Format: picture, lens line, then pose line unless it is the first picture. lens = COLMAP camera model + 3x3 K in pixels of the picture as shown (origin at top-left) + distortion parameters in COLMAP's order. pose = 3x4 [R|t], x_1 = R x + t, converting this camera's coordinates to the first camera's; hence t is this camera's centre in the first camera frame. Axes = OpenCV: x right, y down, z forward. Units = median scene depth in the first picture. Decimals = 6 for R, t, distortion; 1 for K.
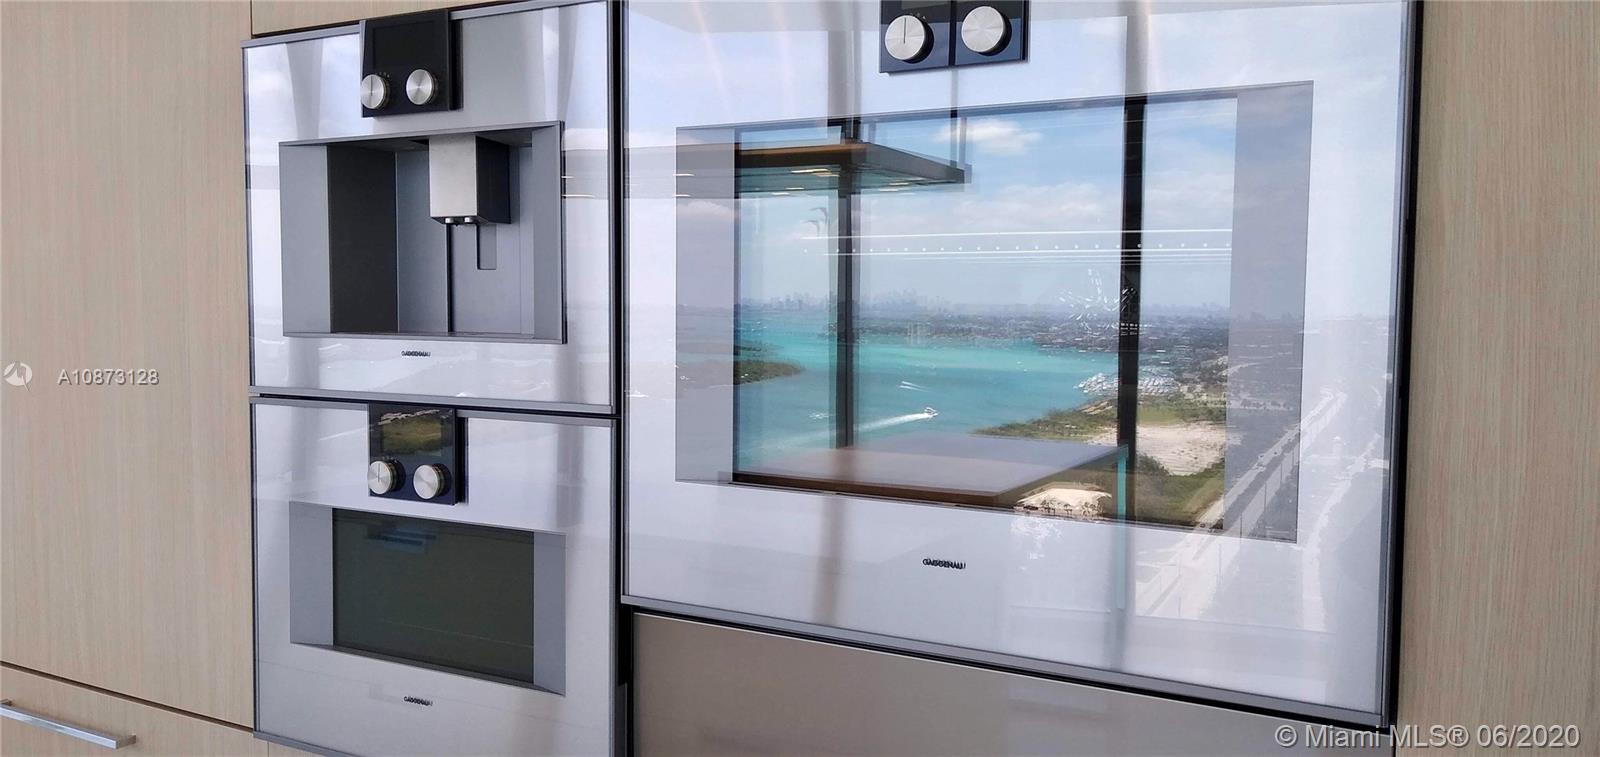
lens RADIAL K [[1318.2, 0, 800.0], [0, 1318.2, 378.5], [0, 0, 1]] dist [0.067754, -0.080654]
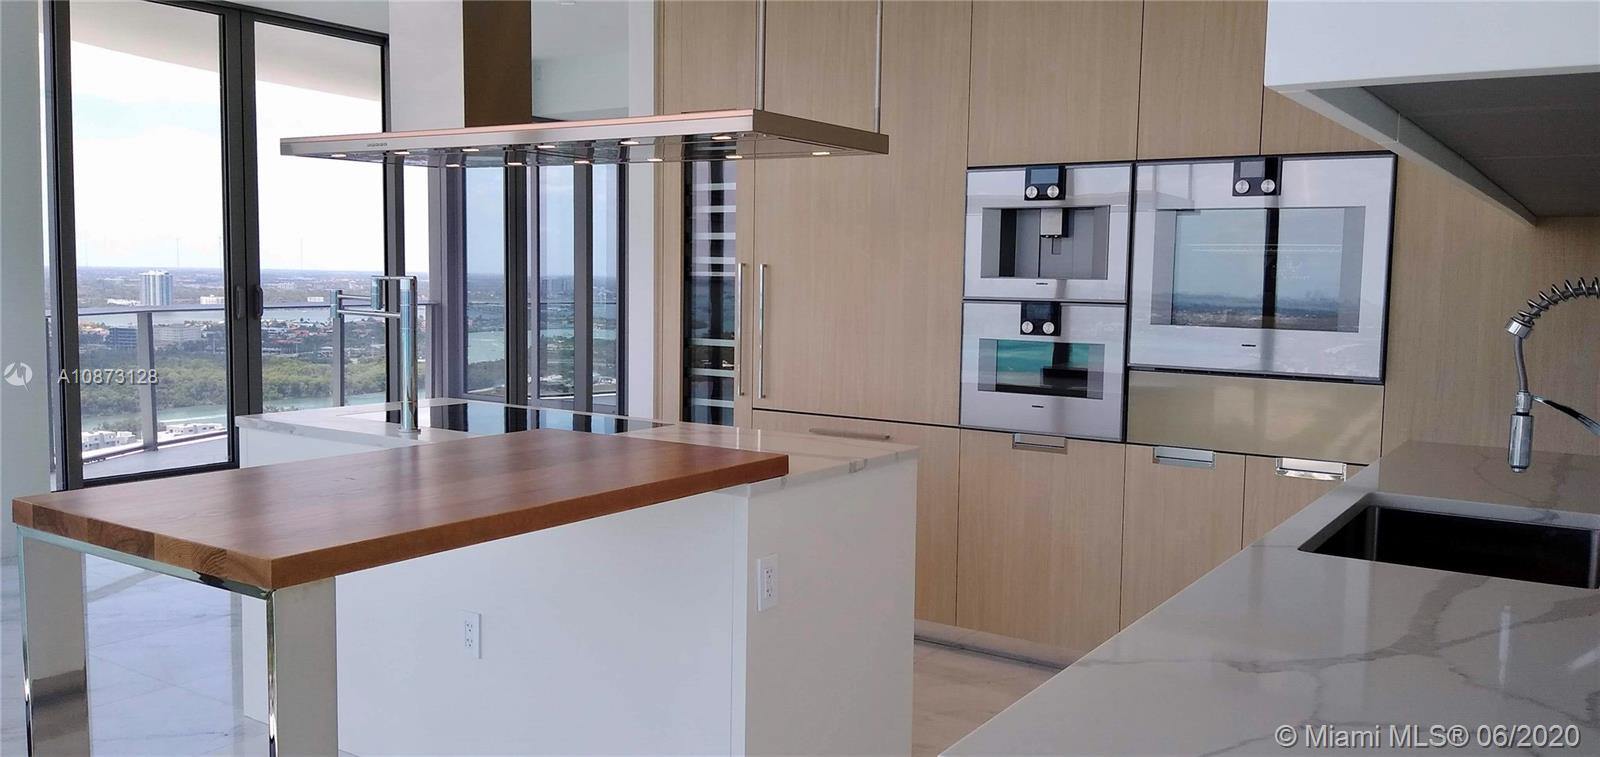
lens RADIAL K [[1318.2, 0, 800.0], [0, 1318.2, 378.5], [0, 0, 1]] dist [0.067754, -0.080654]
pose [[0.998445, 0.017427, -0.052957, -0.649414], [-0.016662, 0.999751, 0.014862, 0.149754], [0.053203, -0.013957, 0.998486, -1.845842]]
